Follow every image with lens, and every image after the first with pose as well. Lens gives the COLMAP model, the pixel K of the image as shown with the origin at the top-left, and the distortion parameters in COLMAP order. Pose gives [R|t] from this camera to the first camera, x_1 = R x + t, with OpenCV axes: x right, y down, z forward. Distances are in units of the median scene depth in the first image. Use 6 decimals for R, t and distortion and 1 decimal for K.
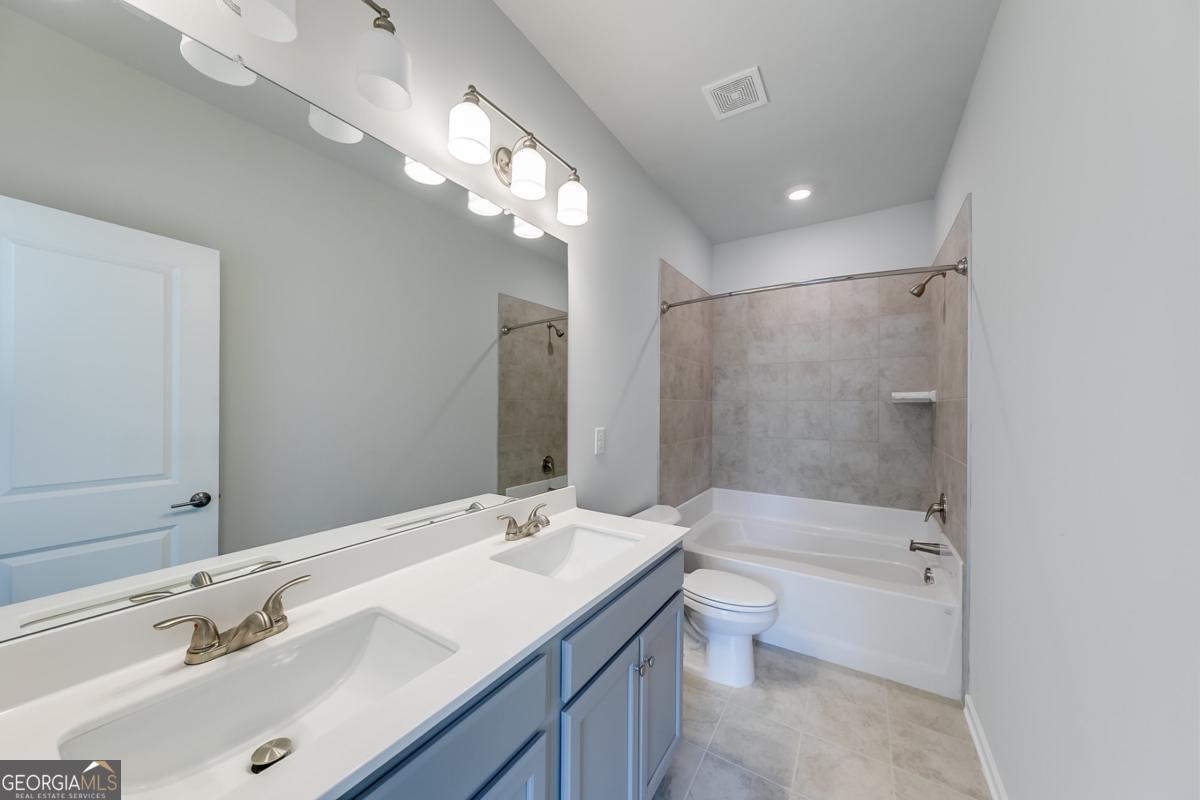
lens RADIAL K [[409.1, 0, 606.3], [0, 409.1, 402.8], [0, 0, 1]] dist [0.001875, 0.000073]
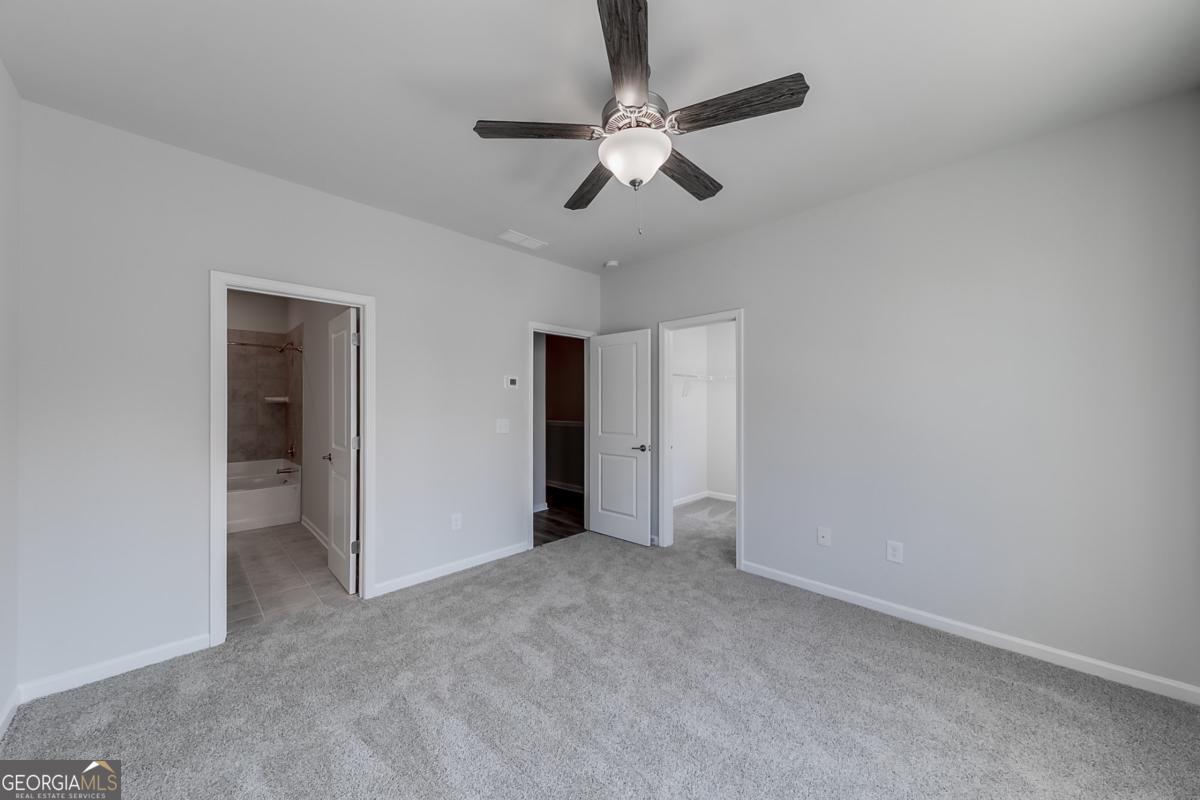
lens RADIAL K [[409.1, 0, 606.3], [0, 409.1, 402.8], [0, 0, 1]] dist [0.001875, 0.000073]
pose [[0.215330, -0.000482, 0.976541, -0.807957], [0.001337, 0.999999, 0.000199, 0.000911], [-0.976540, 0.001262, 0.215331, -0.939234]]
